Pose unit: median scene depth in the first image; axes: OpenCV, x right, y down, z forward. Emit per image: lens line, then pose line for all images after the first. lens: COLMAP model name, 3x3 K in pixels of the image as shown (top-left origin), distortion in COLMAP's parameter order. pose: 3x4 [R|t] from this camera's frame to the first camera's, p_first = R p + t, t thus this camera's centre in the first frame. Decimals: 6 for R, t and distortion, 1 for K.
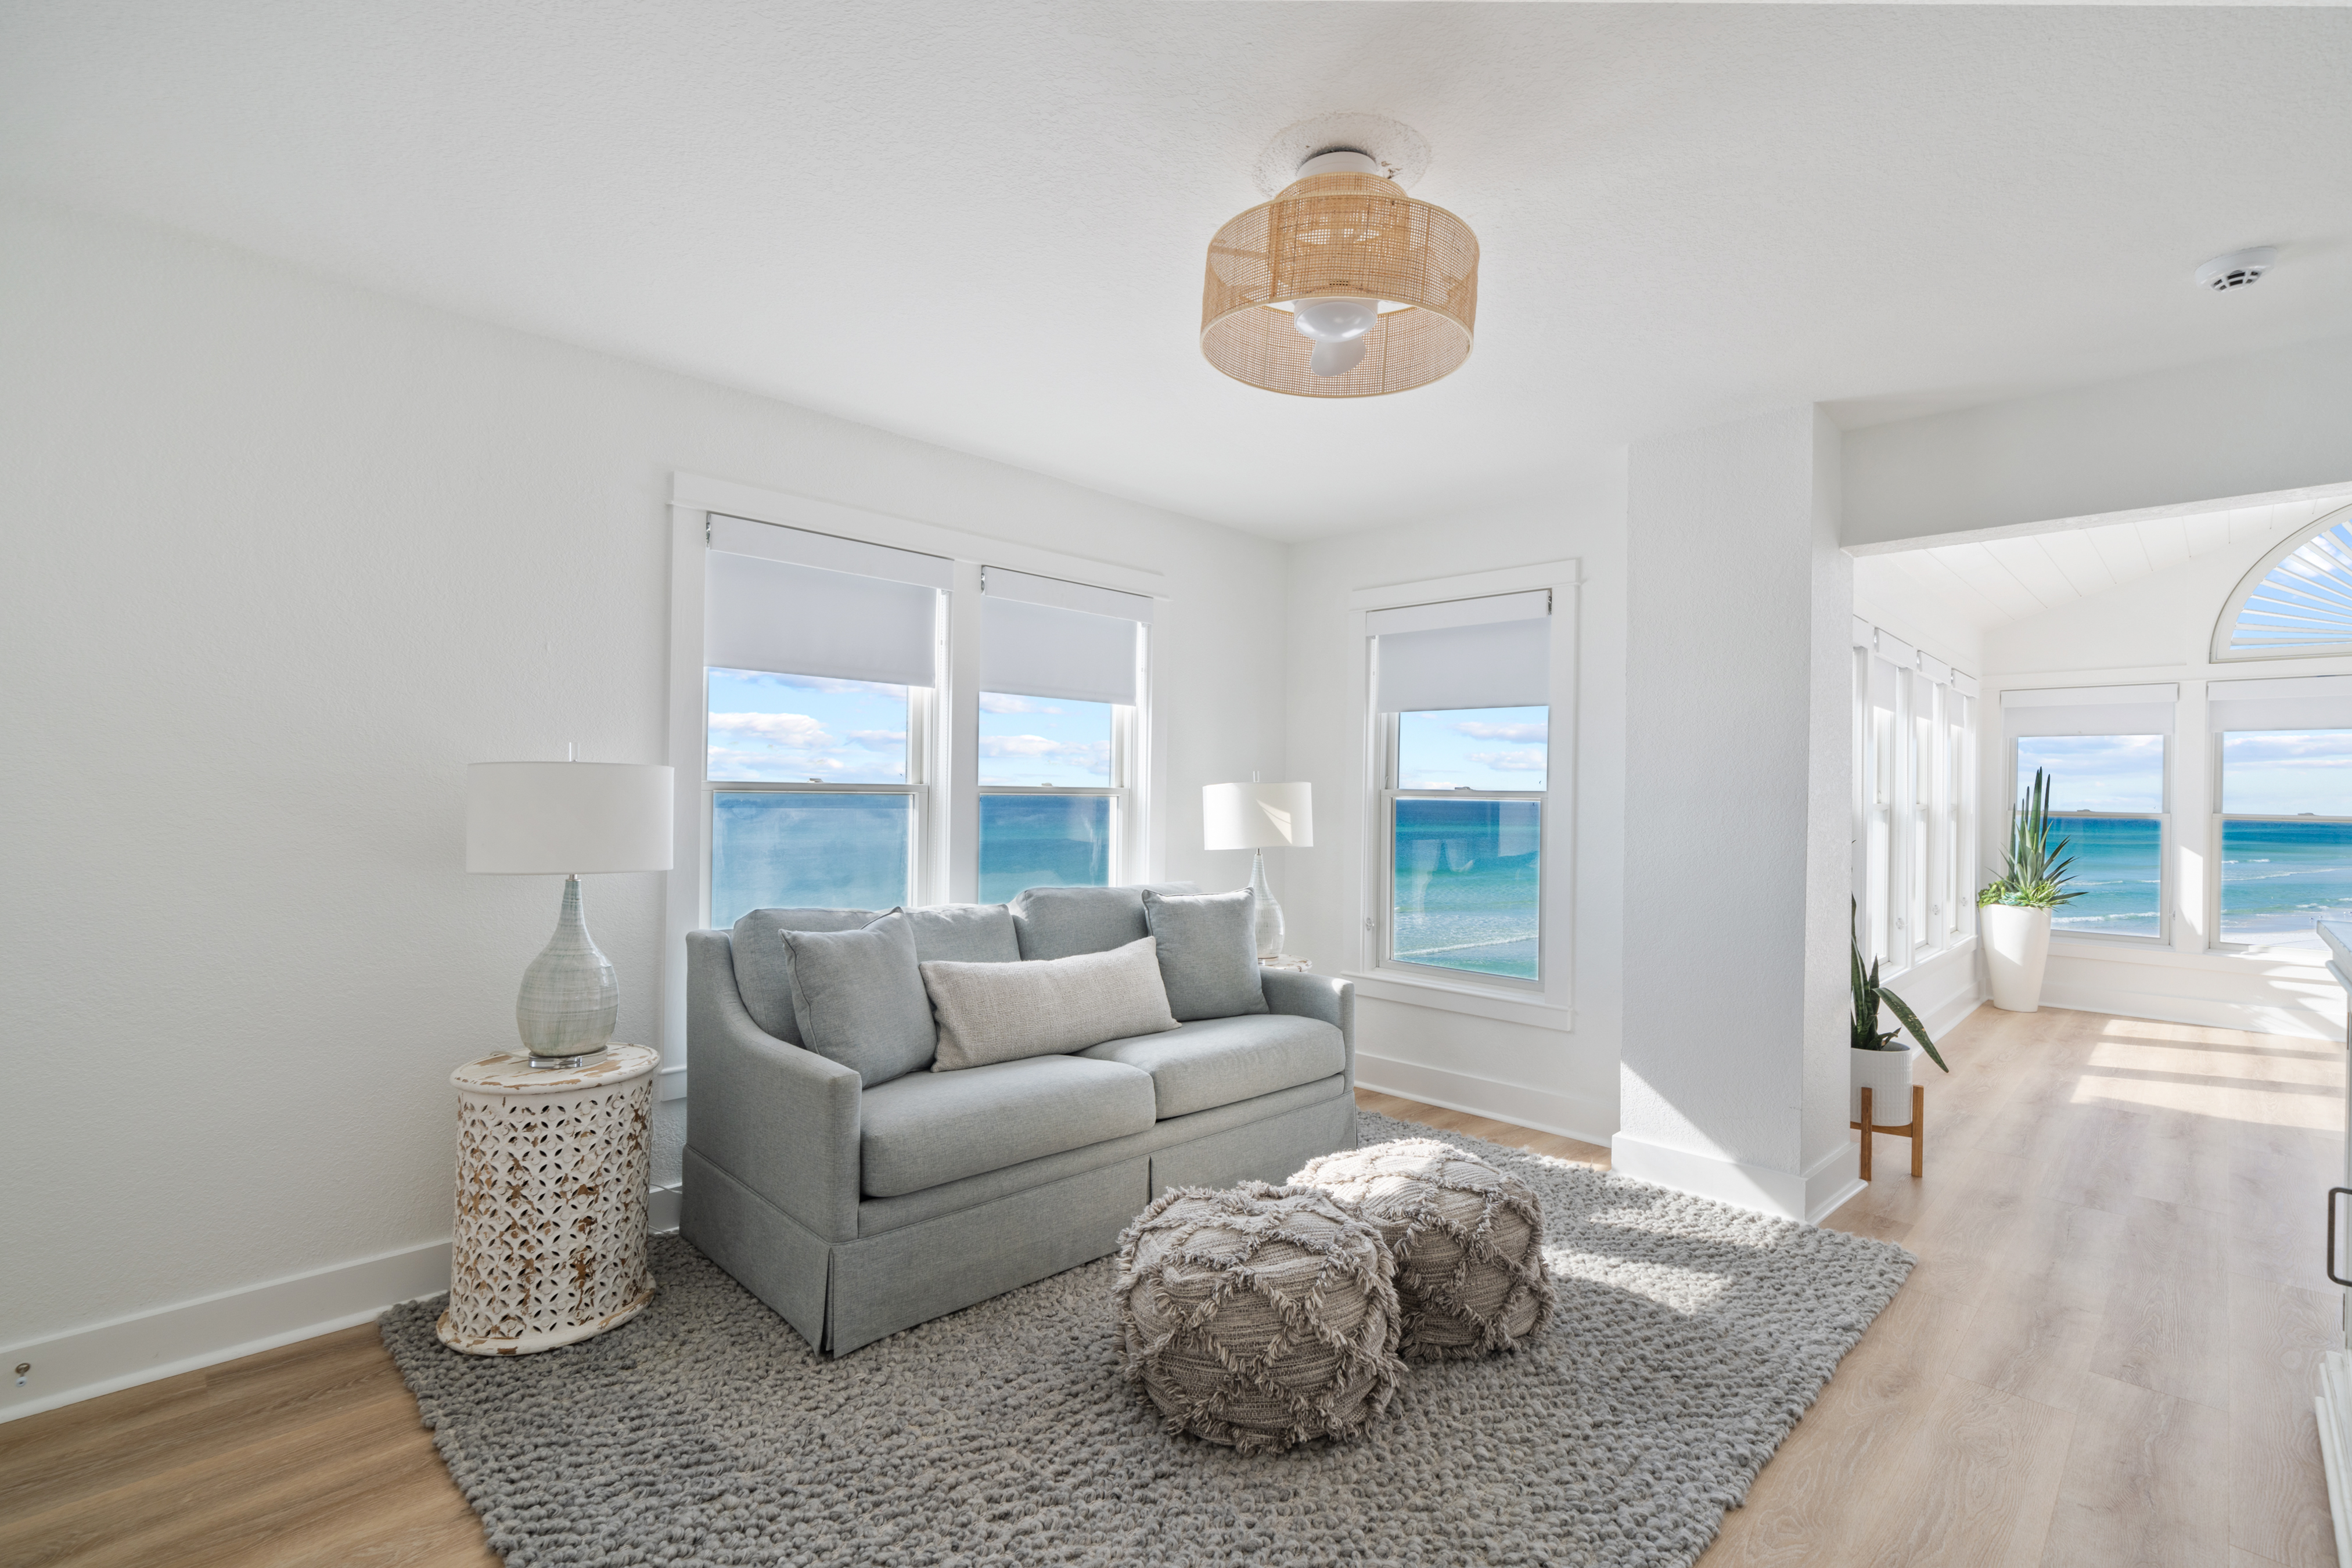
lens RADIAL K [[989.6, 0, 1168.3], [0, 989.6, 782.0], [0, 0, 1]] dist [0.001672, 0.000559]
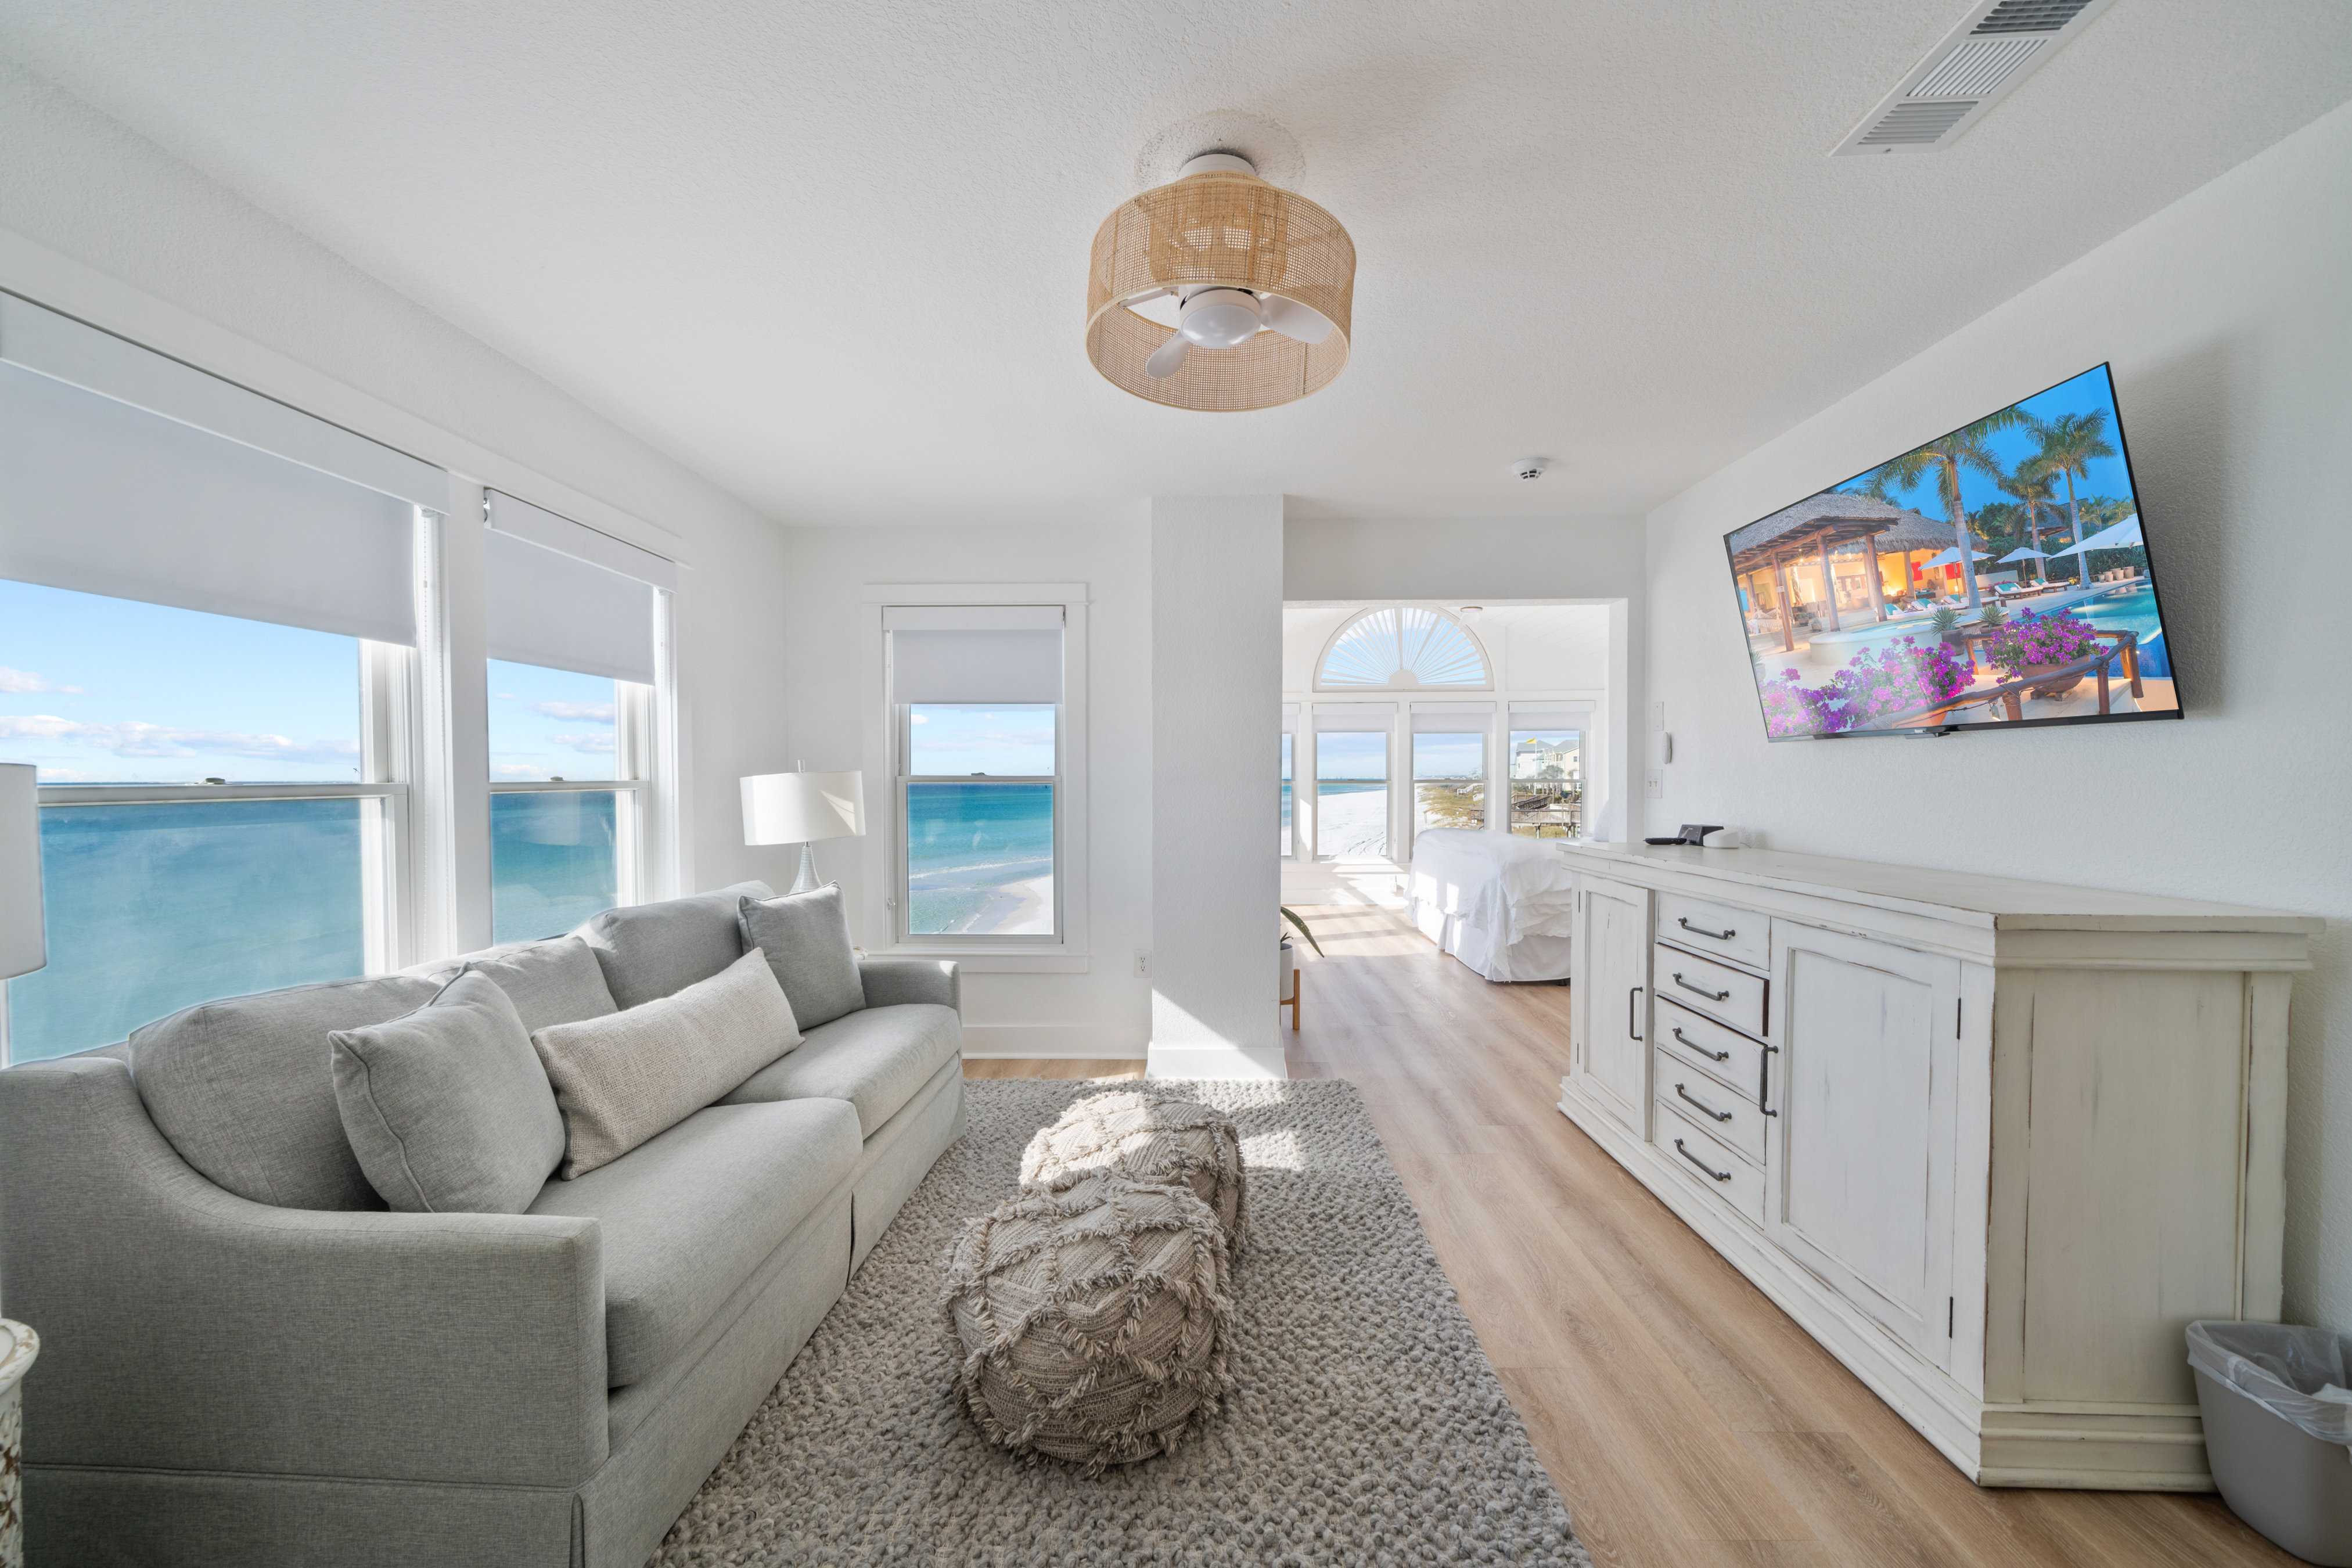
lens RADIAL K [[840.4, 0, 1175.9], [0, 840.4, 788.6], [0, 0, 1]] dist [-0.002147, 0.000220]
pose [[0.754727, -0.027448, 0.655465, -0.244539], [0.008228, 0.999442, 0.032378, -0.009321], [-0.655987, -0.019043, 0.754532, 0.201546]]
